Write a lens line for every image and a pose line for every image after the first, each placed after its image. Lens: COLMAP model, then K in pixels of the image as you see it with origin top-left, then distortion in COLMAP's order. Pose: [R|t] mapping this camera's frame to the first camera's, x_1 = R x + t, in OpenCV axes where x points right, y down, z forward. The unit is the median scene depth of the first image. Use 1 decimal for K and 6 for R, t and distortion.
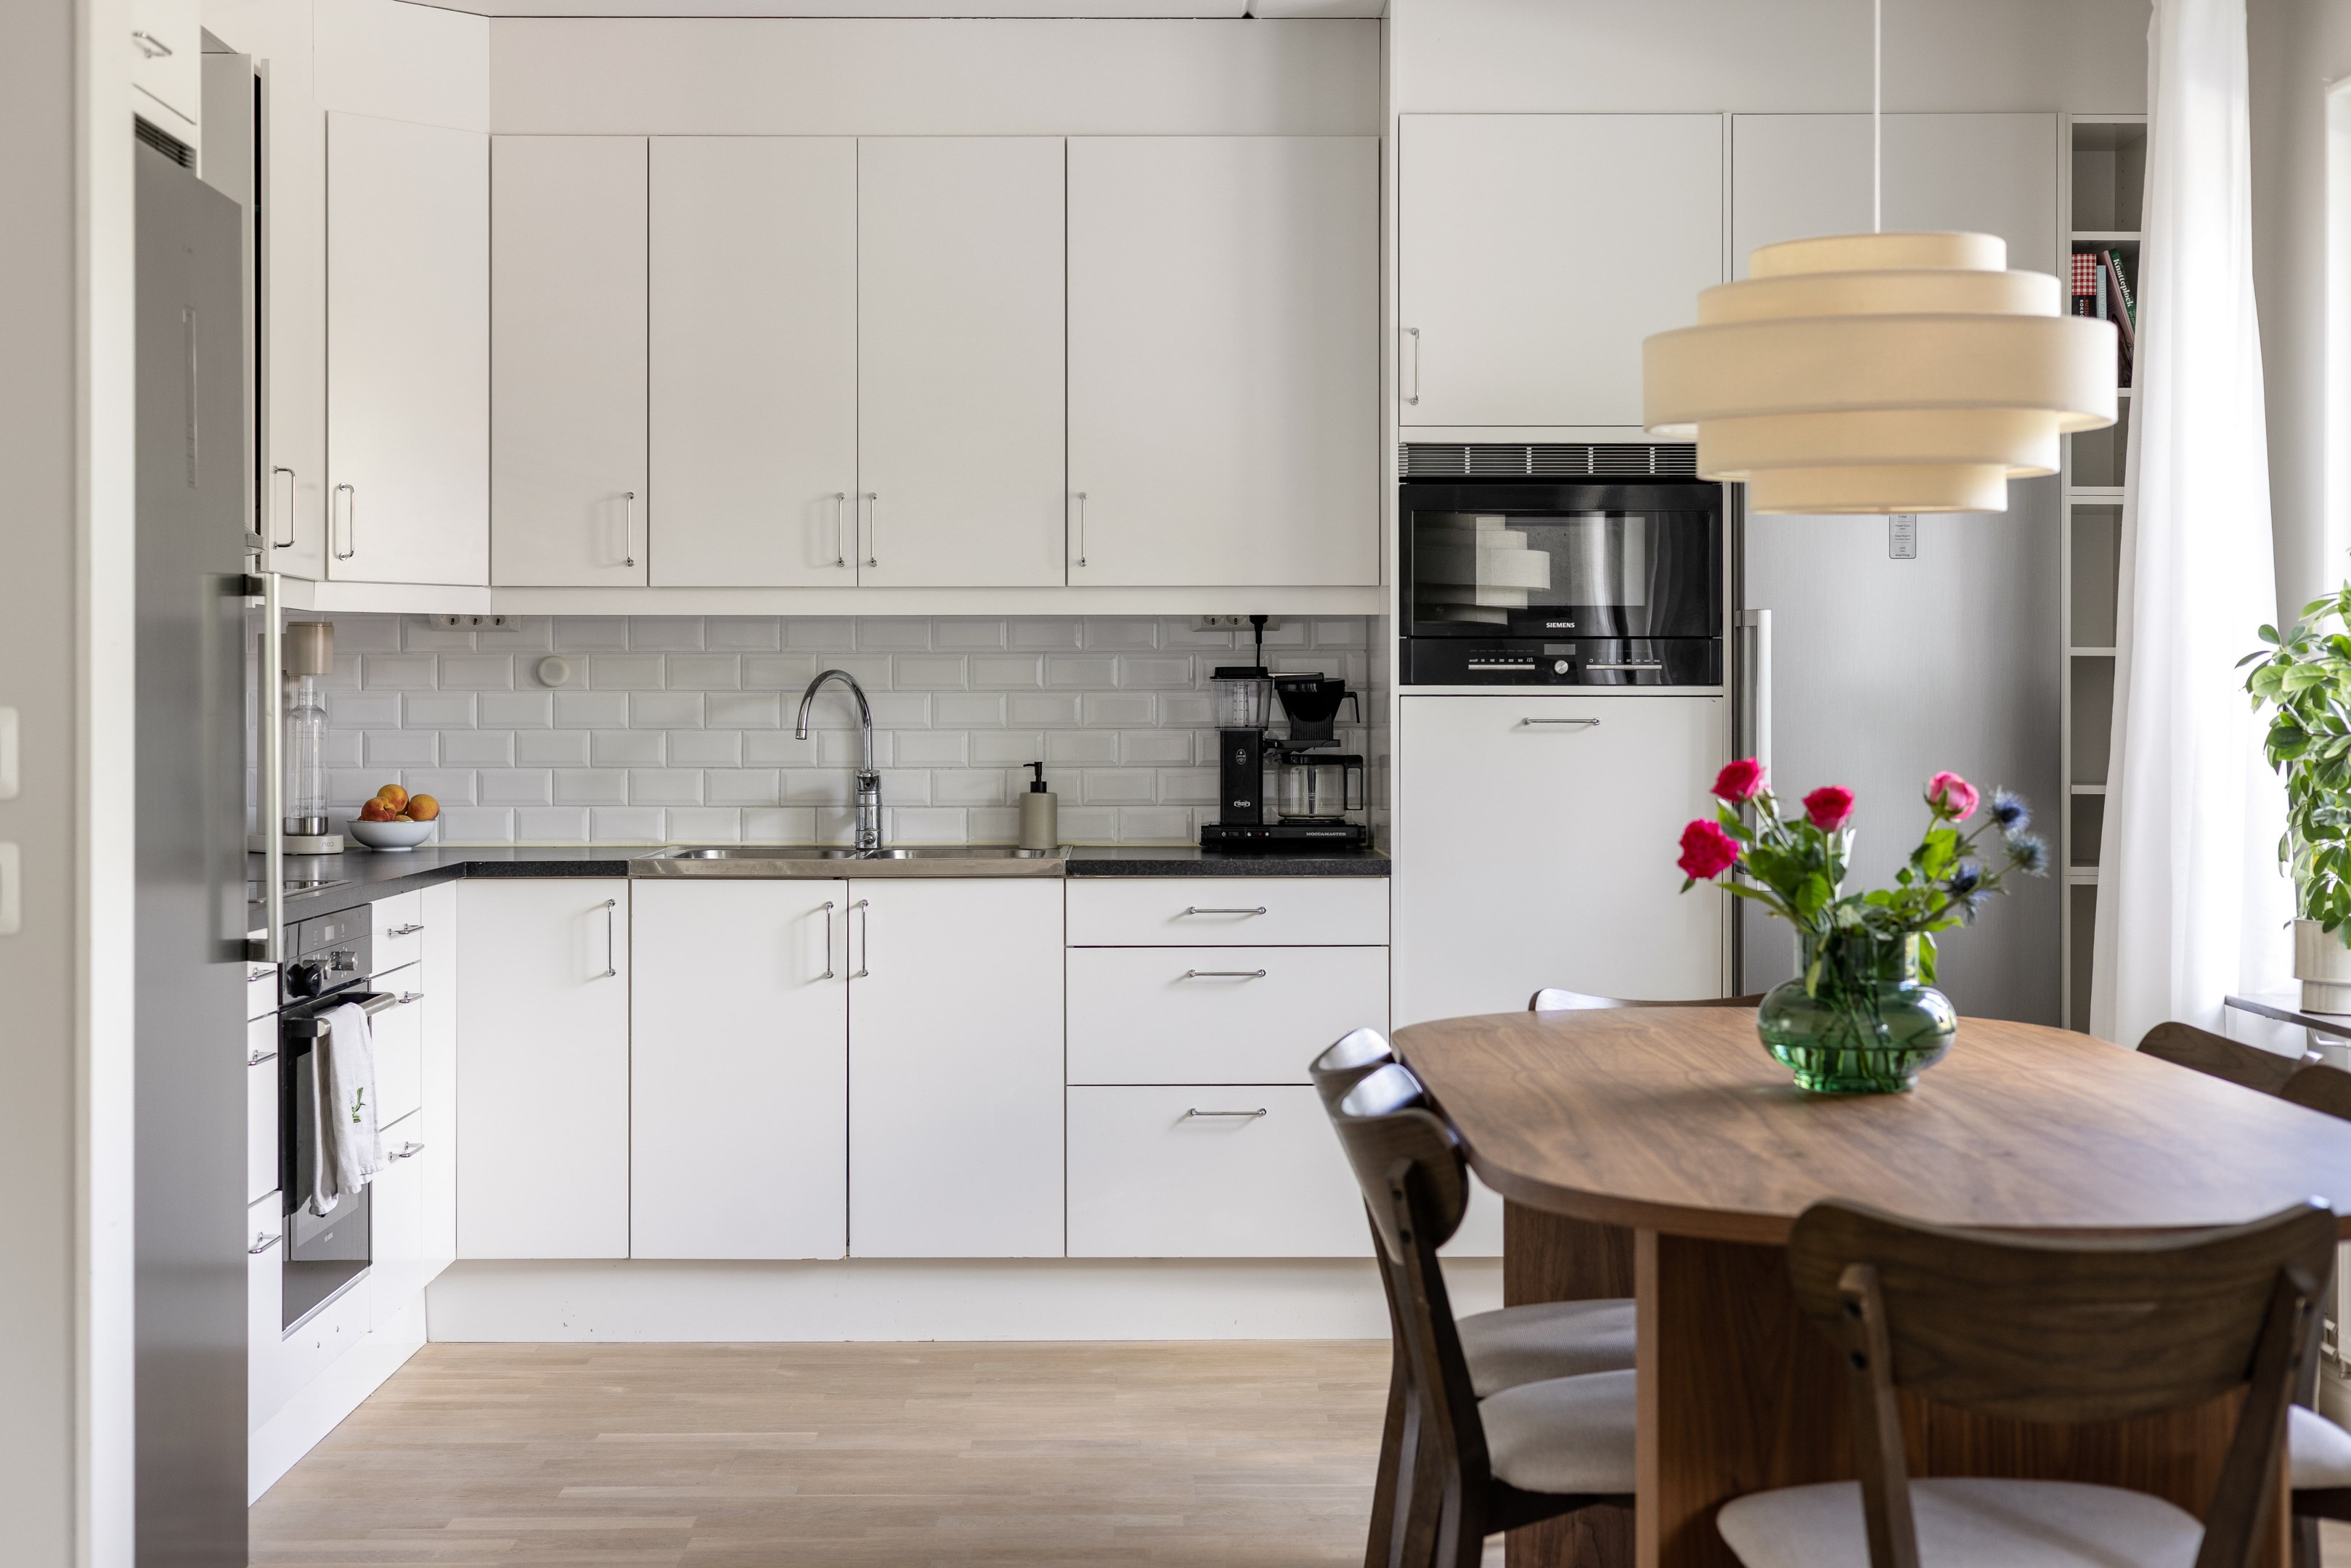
lens RADIAL K [[3346.8, 0, 1149.0], [0, 3346.8, 760.7], [0, 0, 1]] dist [0.005138, 0.000000]
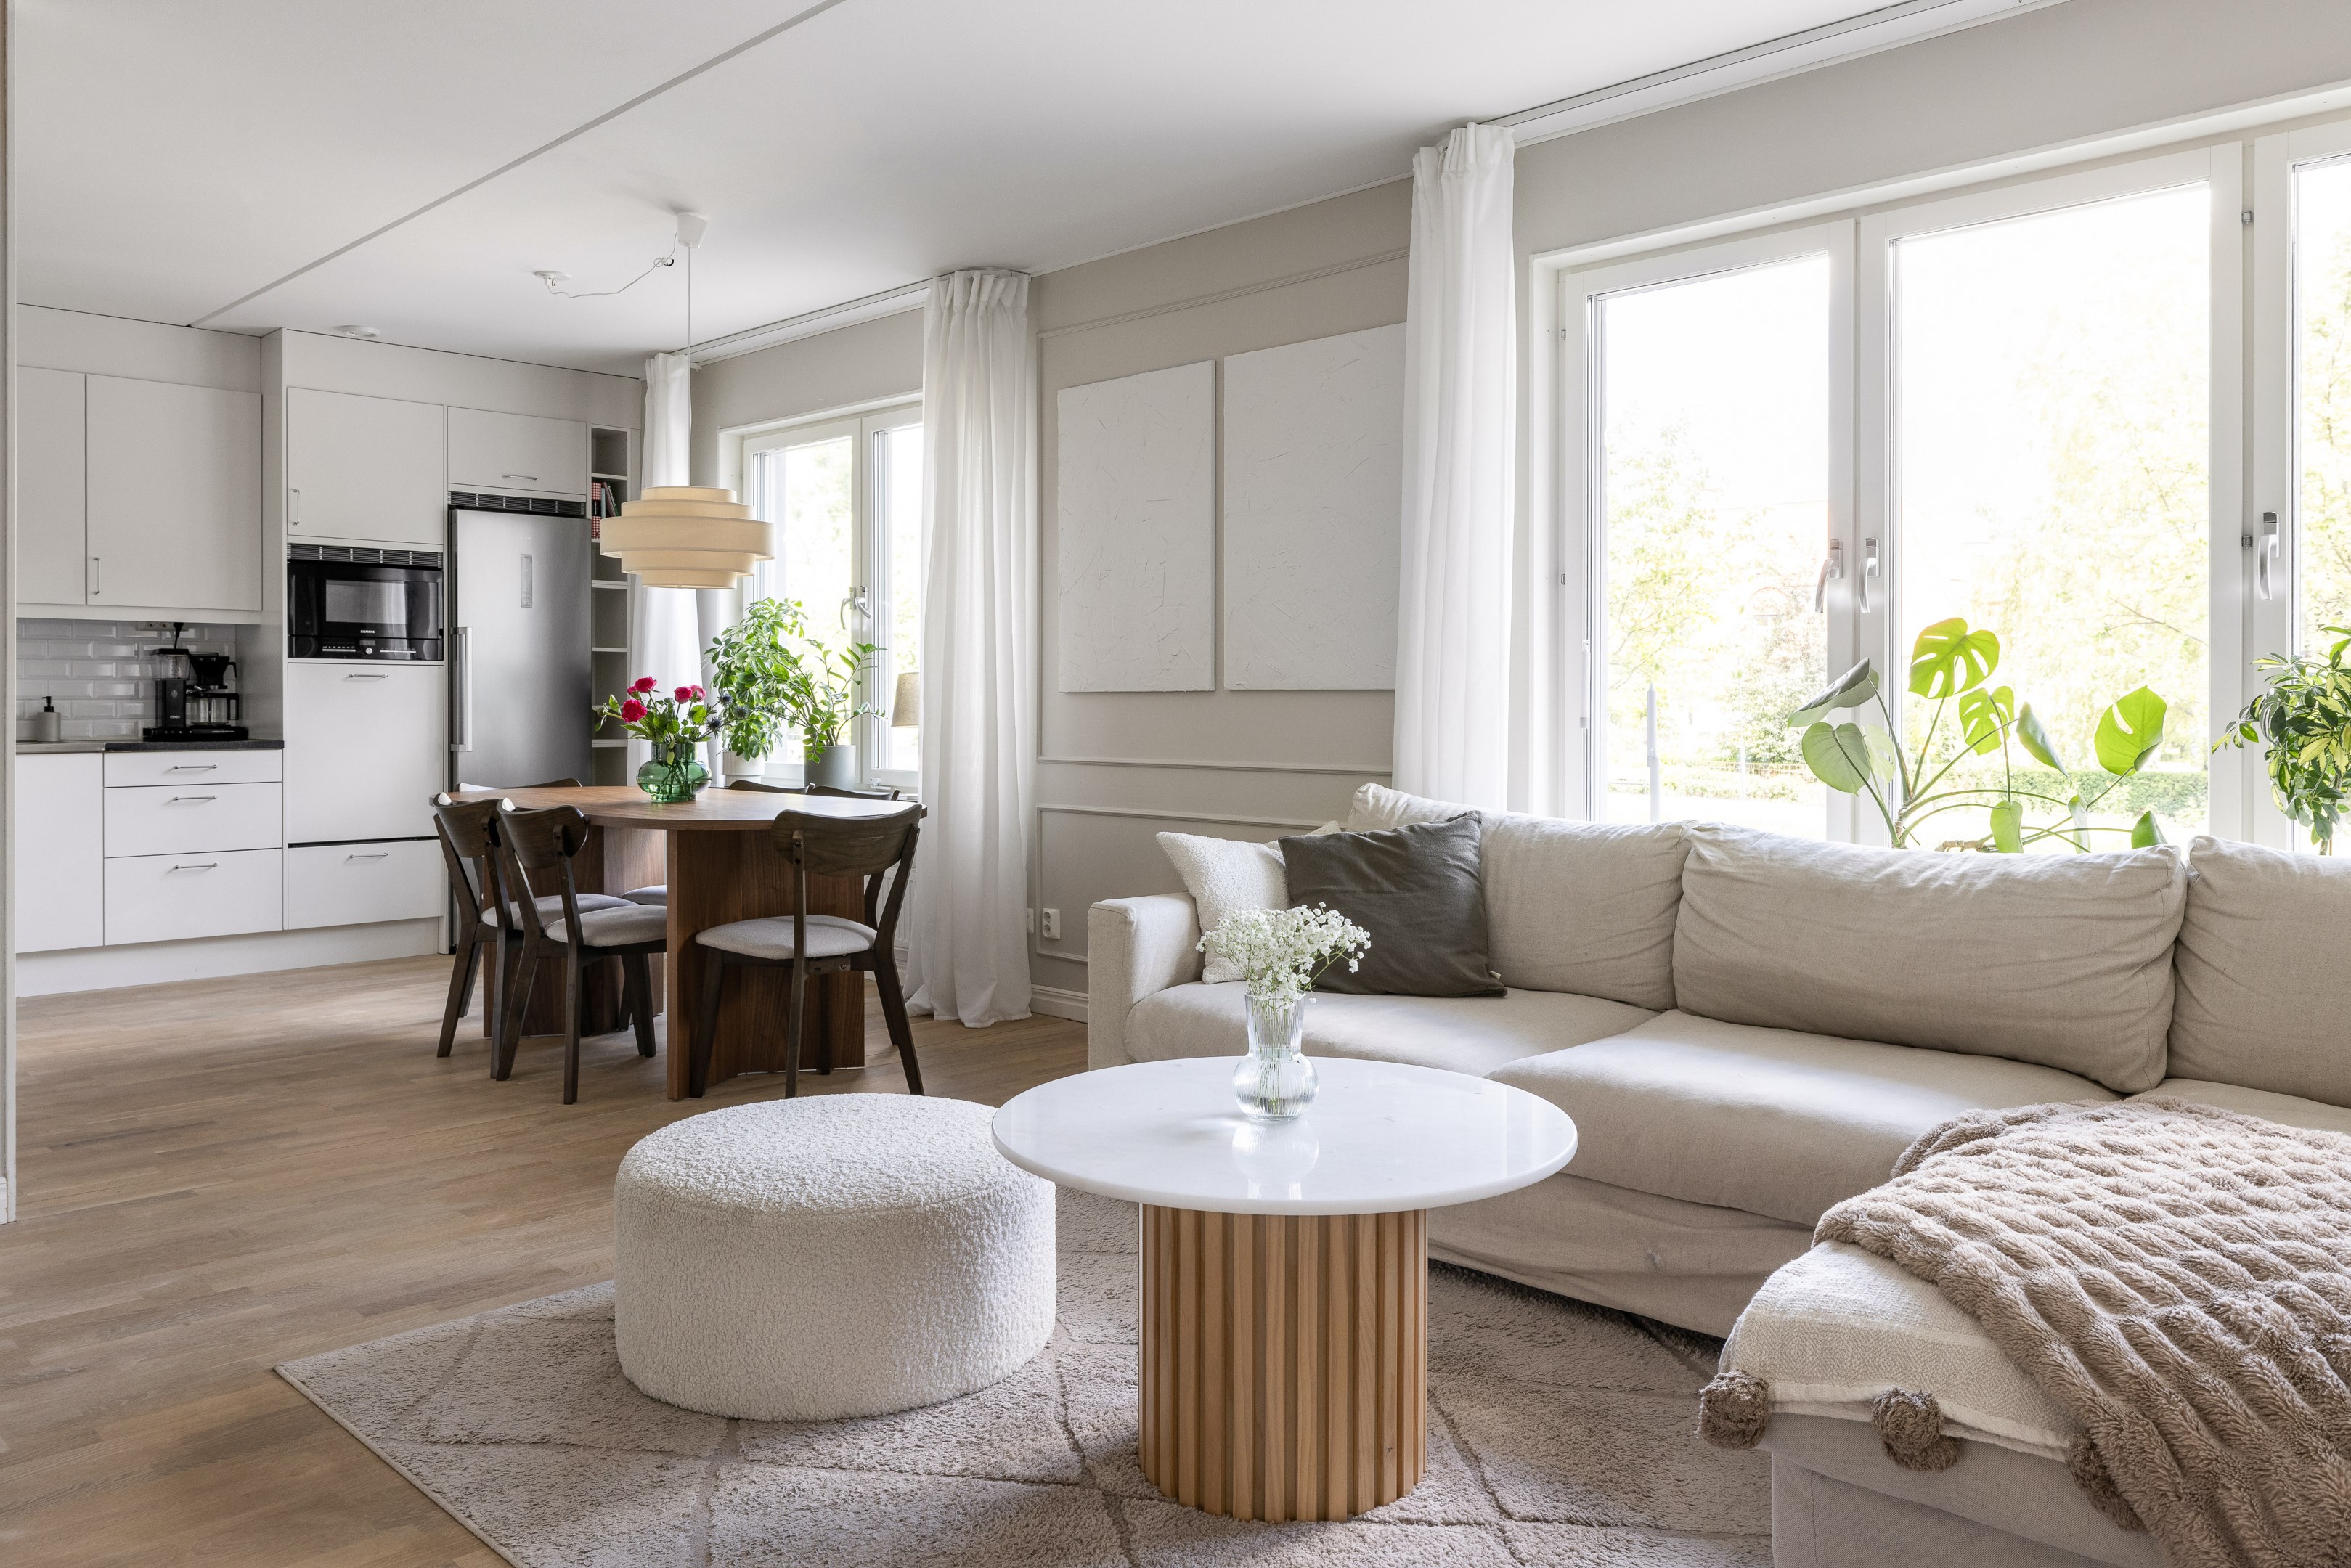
lens RADIAL K [[1708.5, 0, 1191.2], [0, 1708.5, 706.8], [0, 0, 1]] dist [-0.002248, 0.001989]
pose [[0.714608, -0.001396, 0.699524, -0.270100], [0.009688, 0.999922, -0.007901, 0.022131], [-0.699458, 0.012423, 0.714566, -0.164737]]
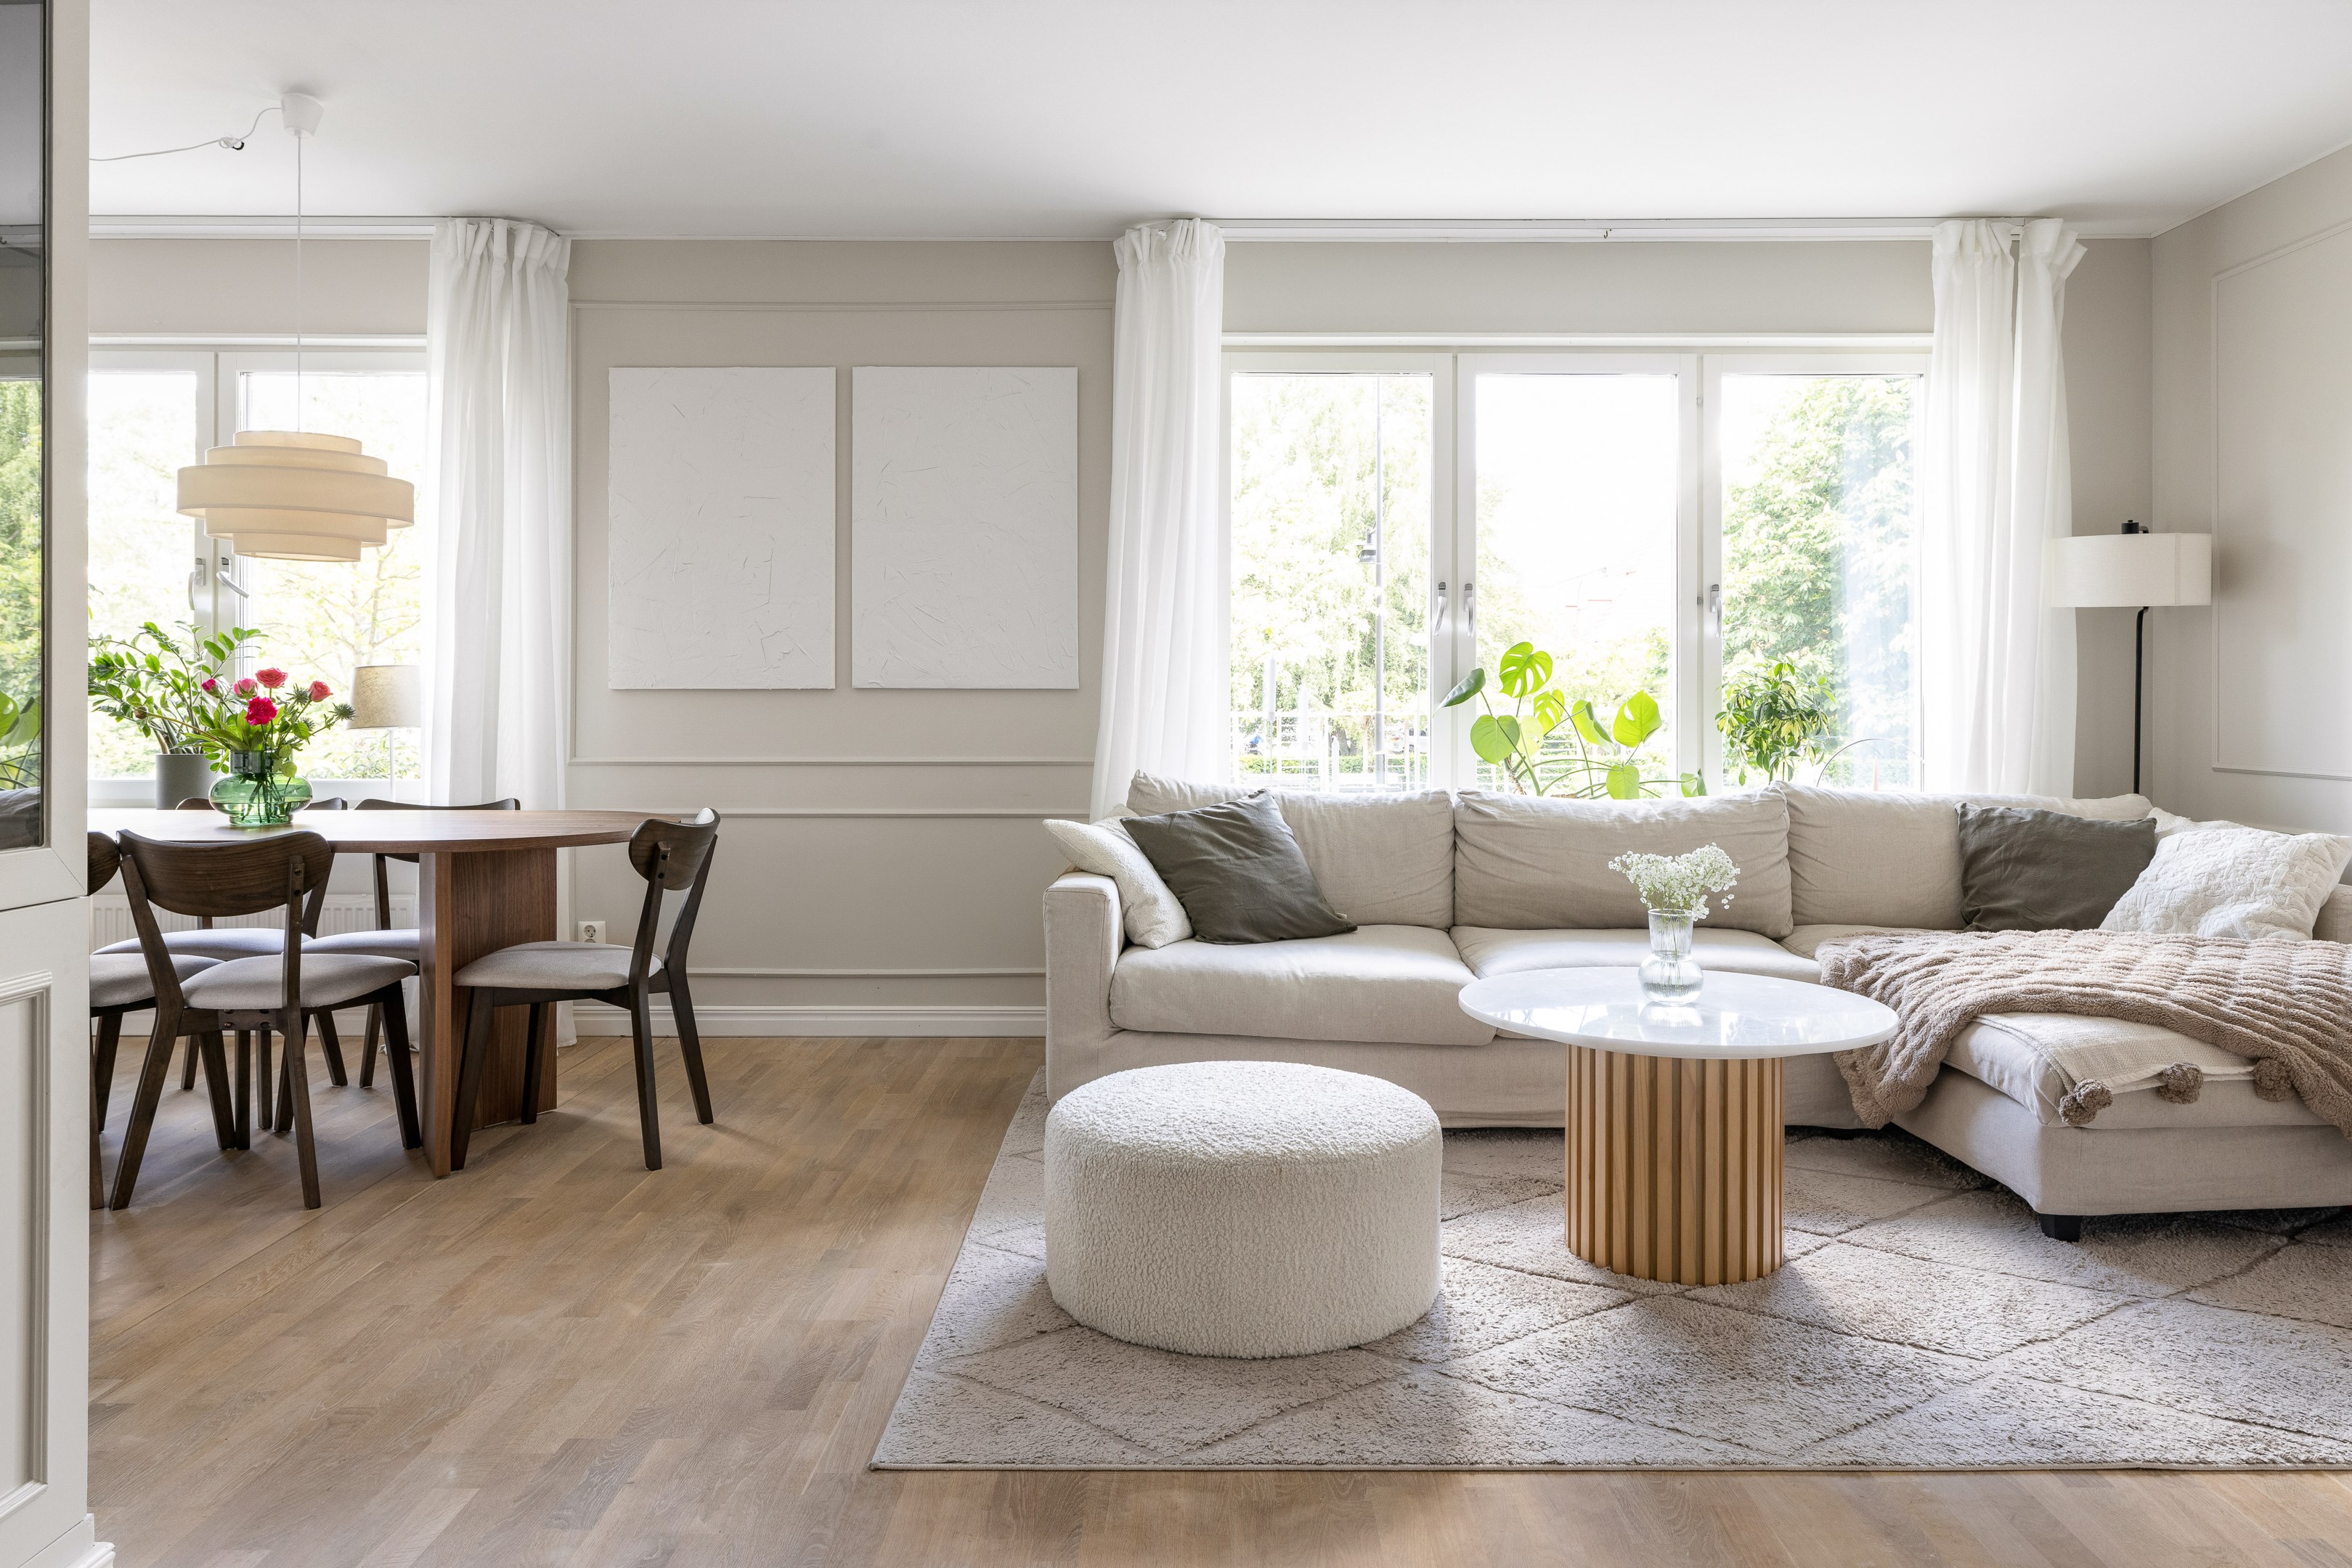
lens RADIAL K [[1634.2, 0, 1170.2], [0, 1634.2, 697.1], [0, 0, 1]] dist [0.000891, -0.000294]
pose [[0.016730, 0.001584, 0.999859, -0.489539], [0.013707, 0.999904, -0.001814, 0.015986], [-0.999766, 0.013736, 0.016706, 0.230076]]
